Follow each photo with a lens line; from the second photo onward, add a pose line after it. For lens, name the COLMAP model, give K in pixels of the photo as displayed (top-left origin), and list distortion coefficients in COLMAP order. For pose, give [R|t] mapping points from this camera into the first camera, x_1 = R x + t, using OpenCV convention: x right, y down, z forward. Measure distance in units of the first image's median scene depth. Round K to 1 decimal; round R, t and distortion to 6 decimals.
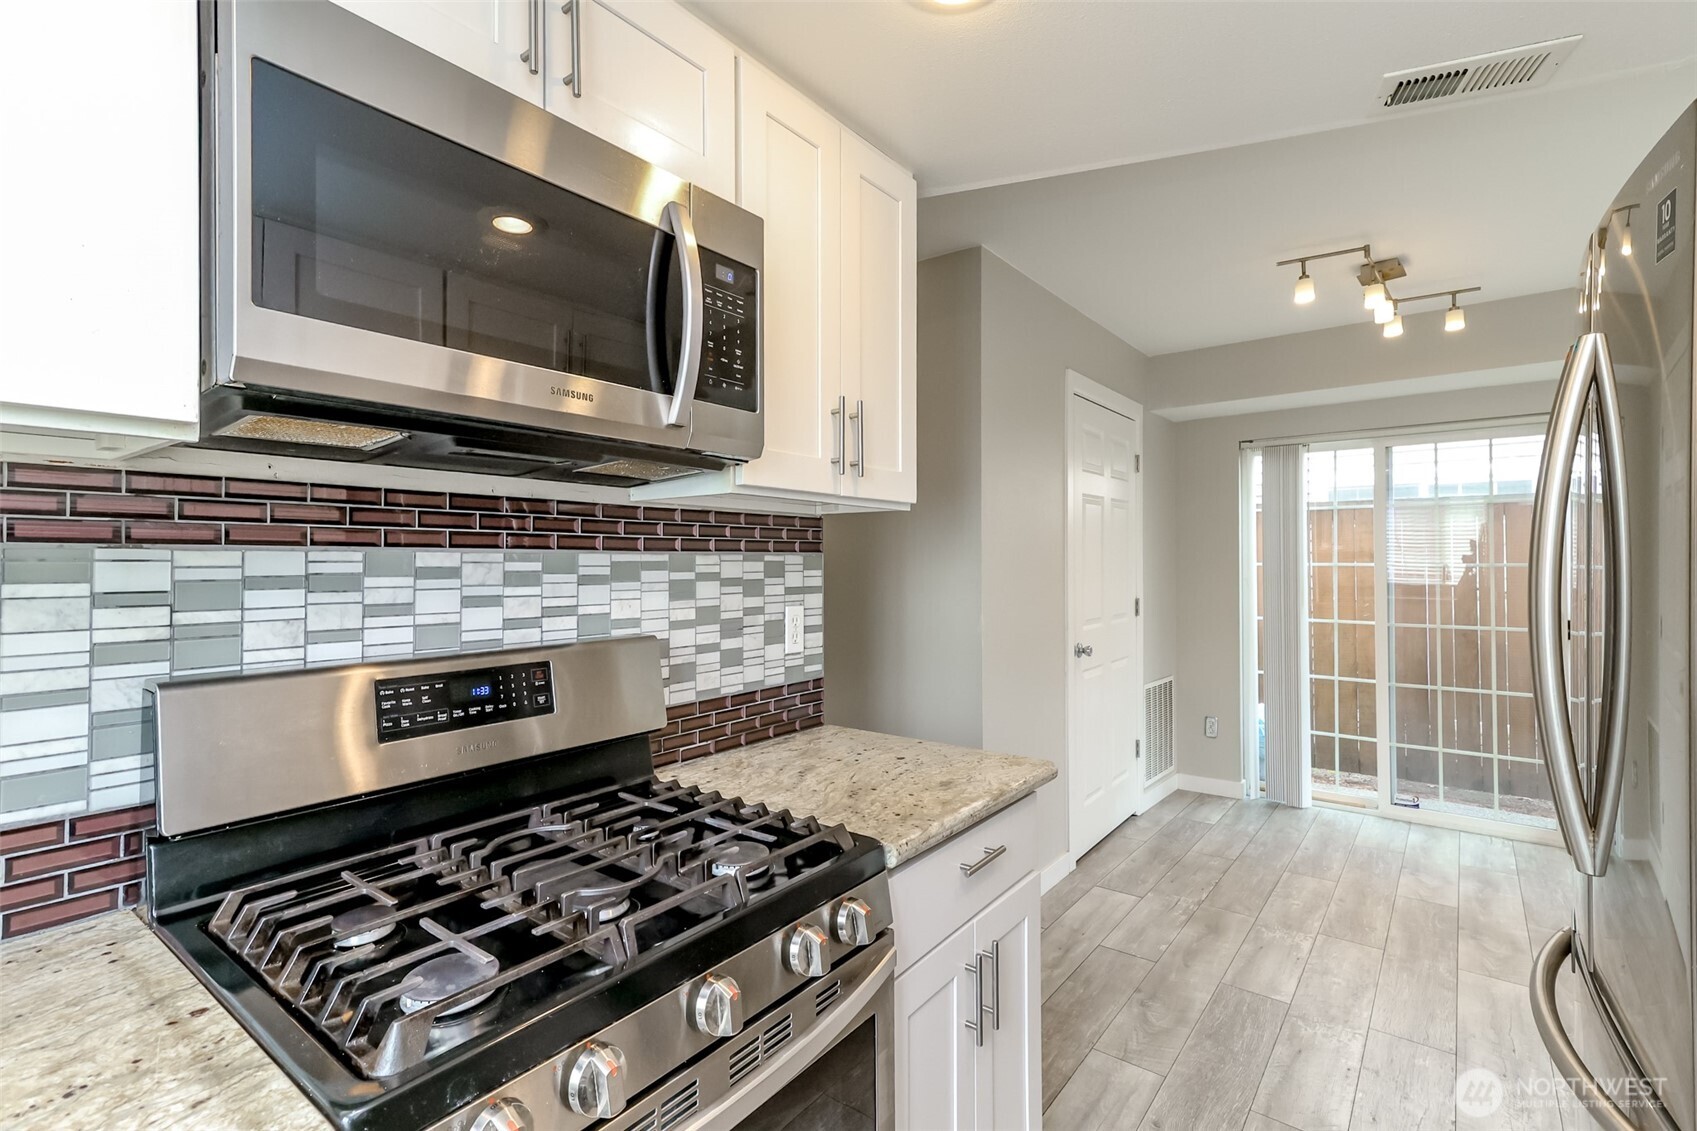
lens RADIAL K [[786.4, 0, 831.3], [0, 786.4, 553.9], [0, 0, 1]] dist [0.021366, 0.000077]
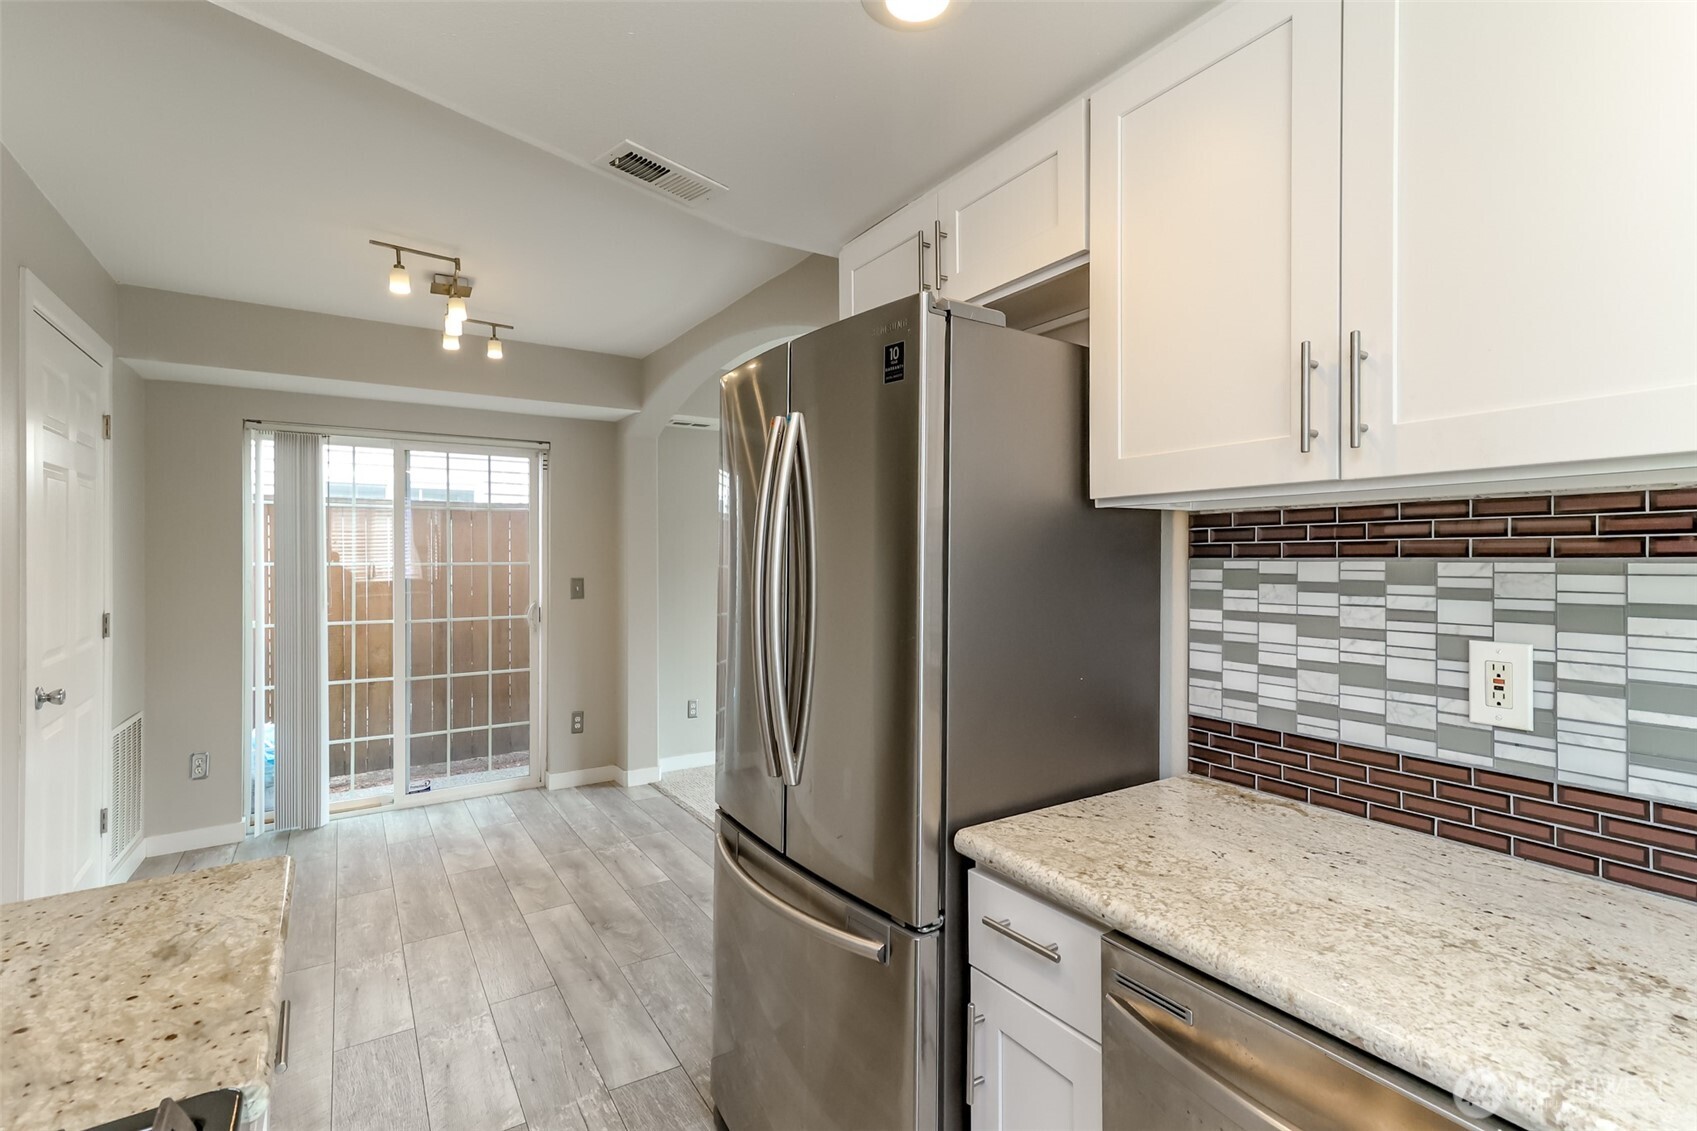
lens RADIAL K [[786.4, 0, 862.3], [0, 786.4, 555.0], [0, 0, 1]] dist [0.021366, 0.000077]
pose [[0.312573, 0.002977, 0.949889, -0.129527], [-0.010384, 0.999946, 0.000283, -0.006070], [-0.949837, -0.009952, 0.312587, 0.154381]]
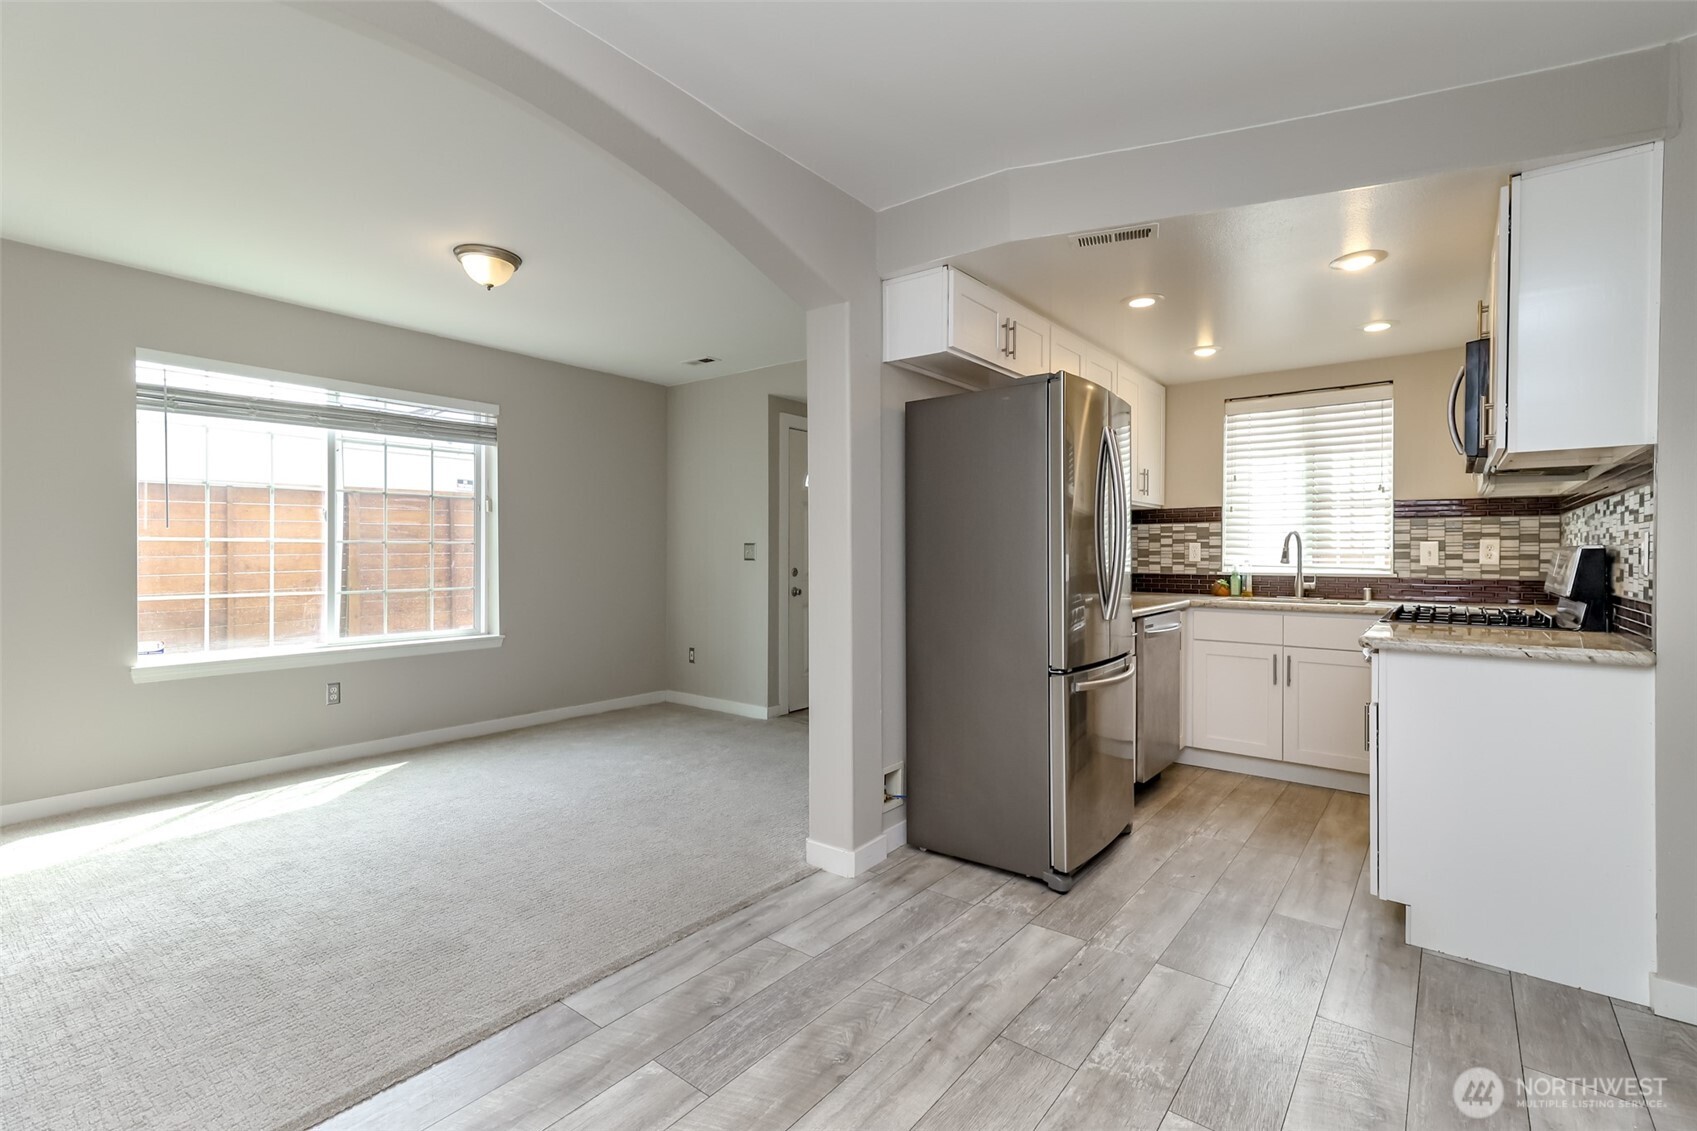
lens RADIAL K [[767.3, 0, 839.2], [0, 767.3, 562.0], [0, 0, 1]] dist [0.023637, -0.002155]
pose [[-0.999993, -0.002045, 0.003270, 0.672800], [-0.002035, 0.999993, 0.002986, 0.066018], [-0.003276, 0.002979, -0.999990, 1.311219]]
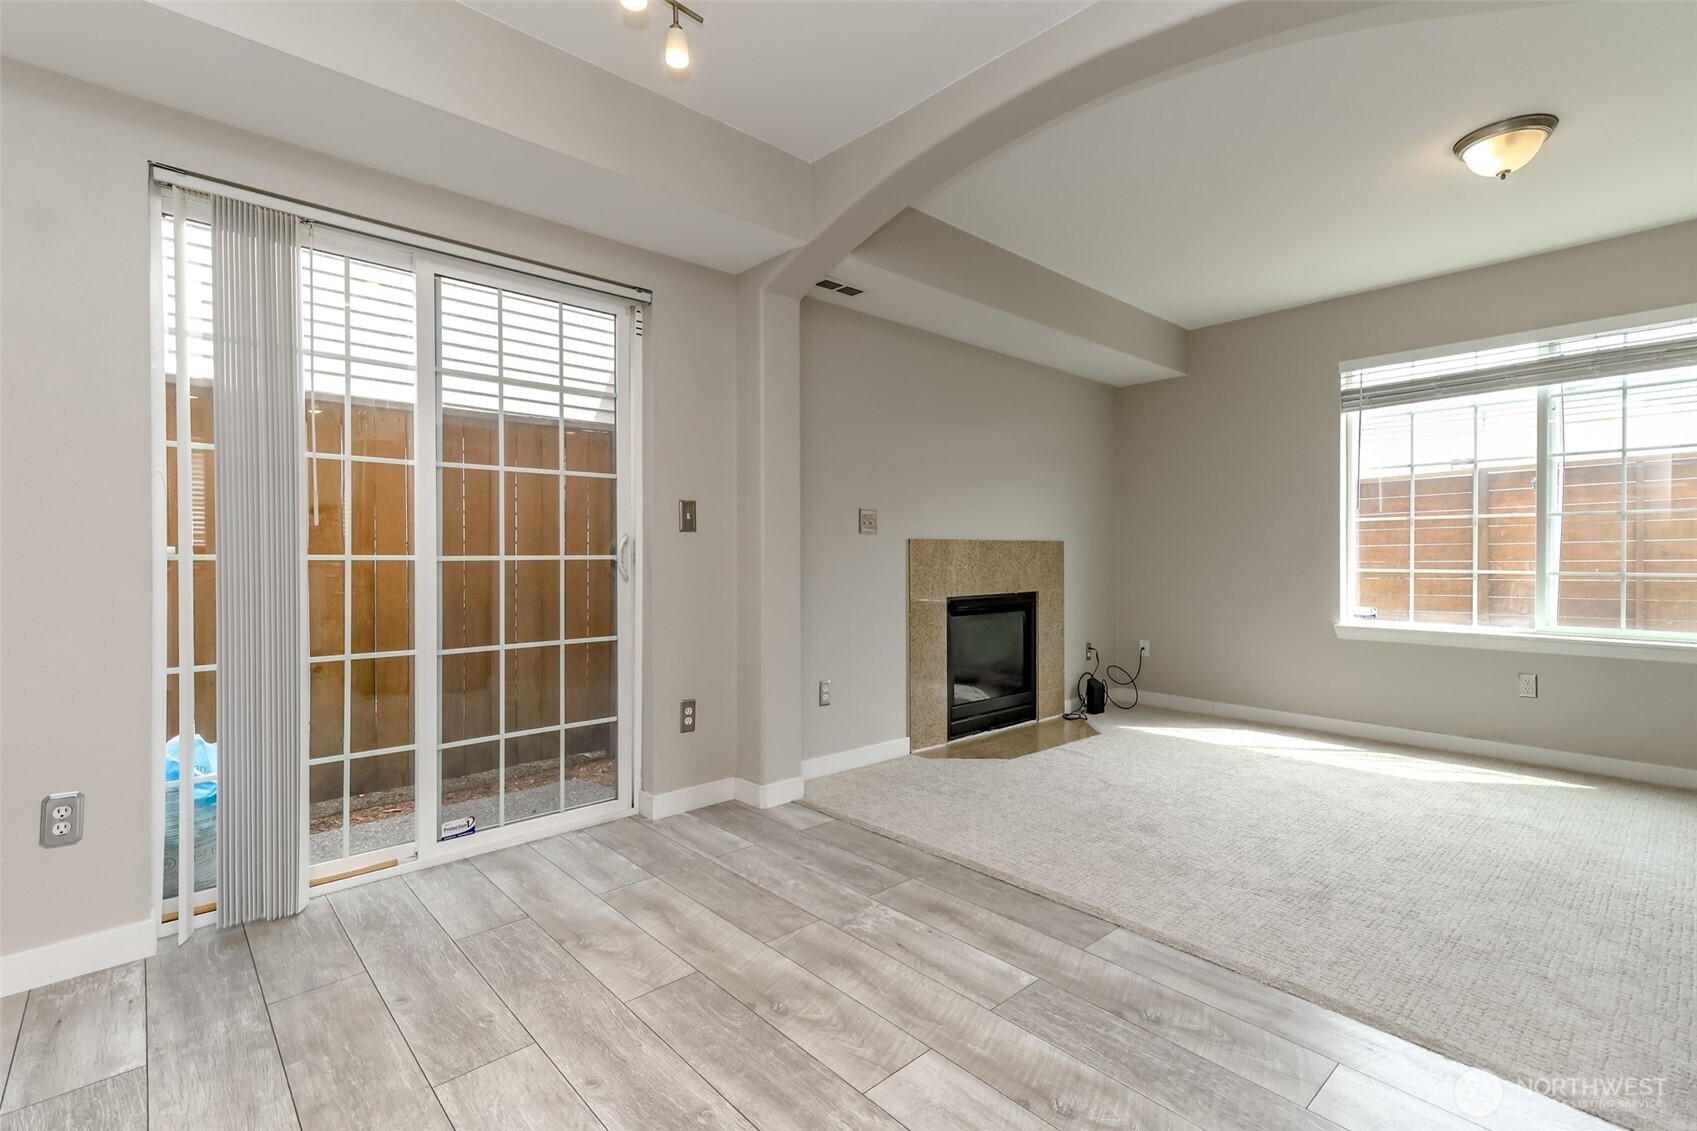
lens RADIAL K [[767.3, 0, 859.4], [0, 767.3, 551.1], [0, 0, 1]] dist [0.023637, -0.002155]
pose [[0.151643, 0.006796, 0.988412, 0.196203], [-0.010173, 0.999934, -0.005315, 0.112833], [-0.988383, -0.009249, 0.151702, 0.784082]]
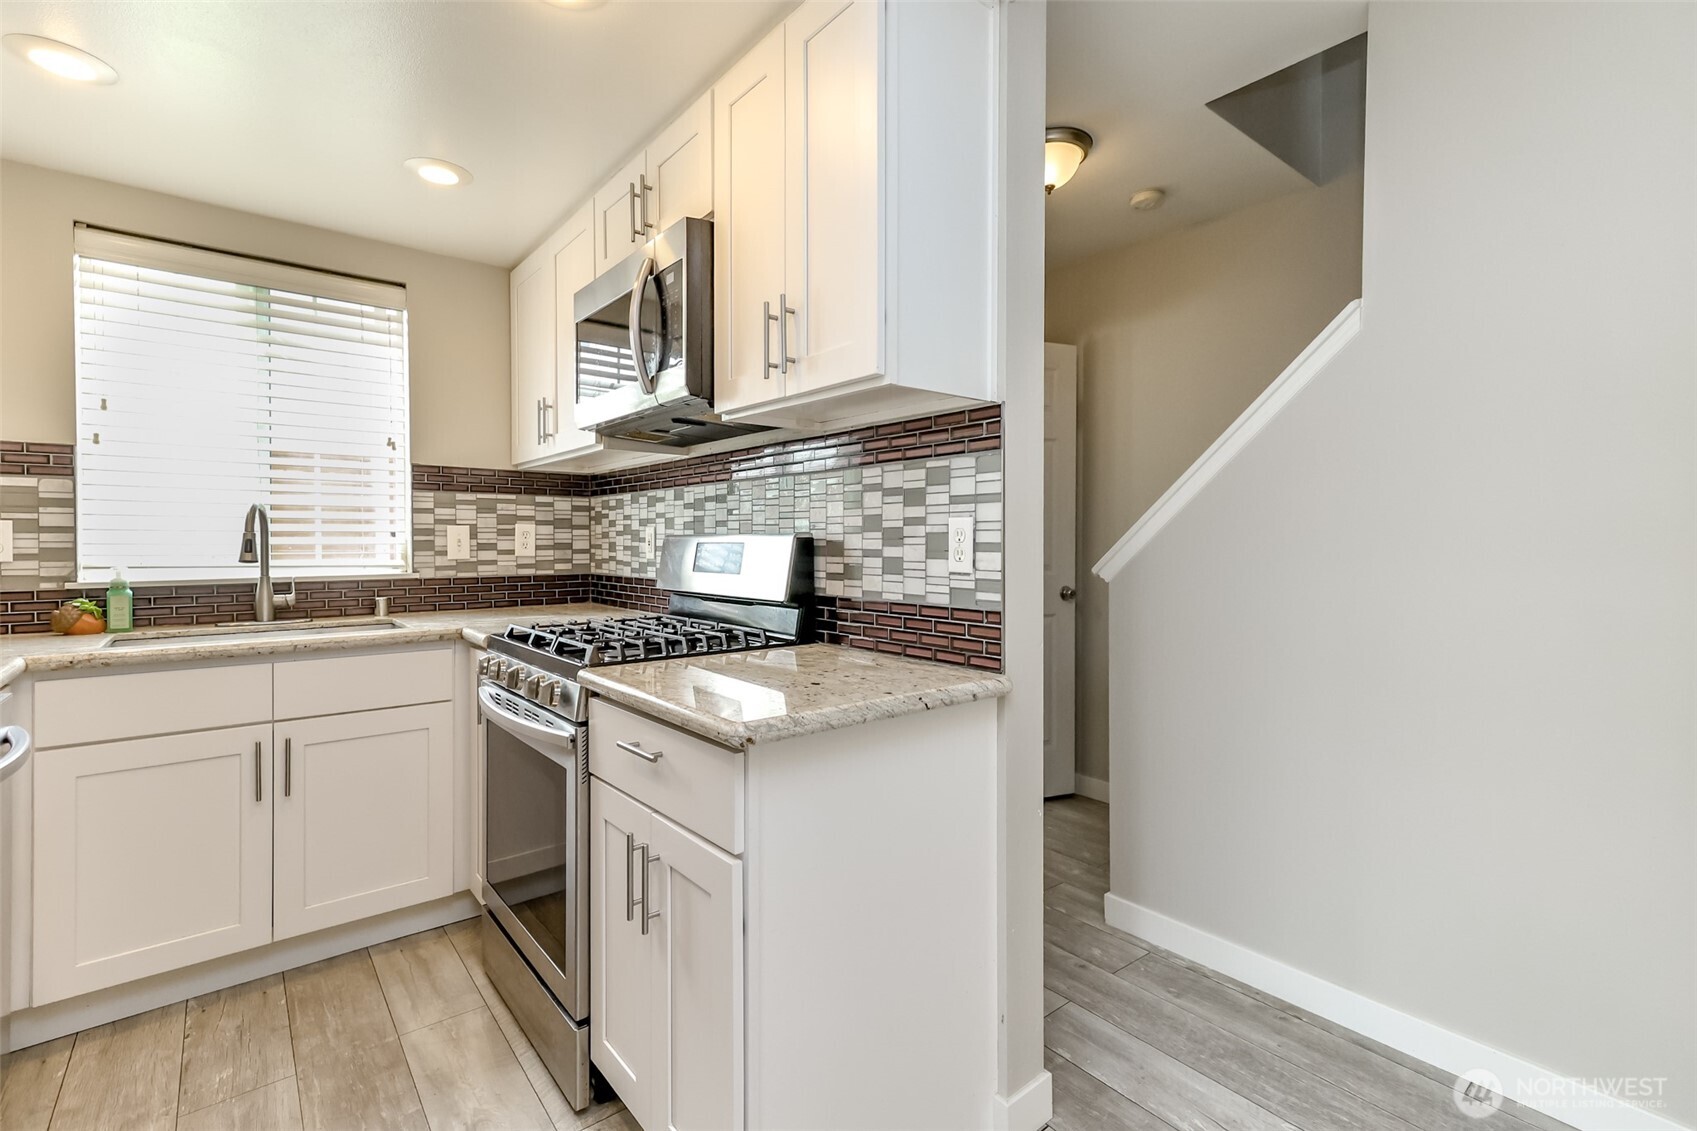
lens RADIAL K [[767.3, 0, 861.2], [0, 767.3, 549.2], [0, 0, 1]] dist [0.023637, -0.002155]
pose [[-0.211927, 0.012418, -0.977207, 0.487654], [0.009891, 0.999895, 0.010561, 0.056763], [0.977236, -0.007427, -0.212027, 0.669632]]
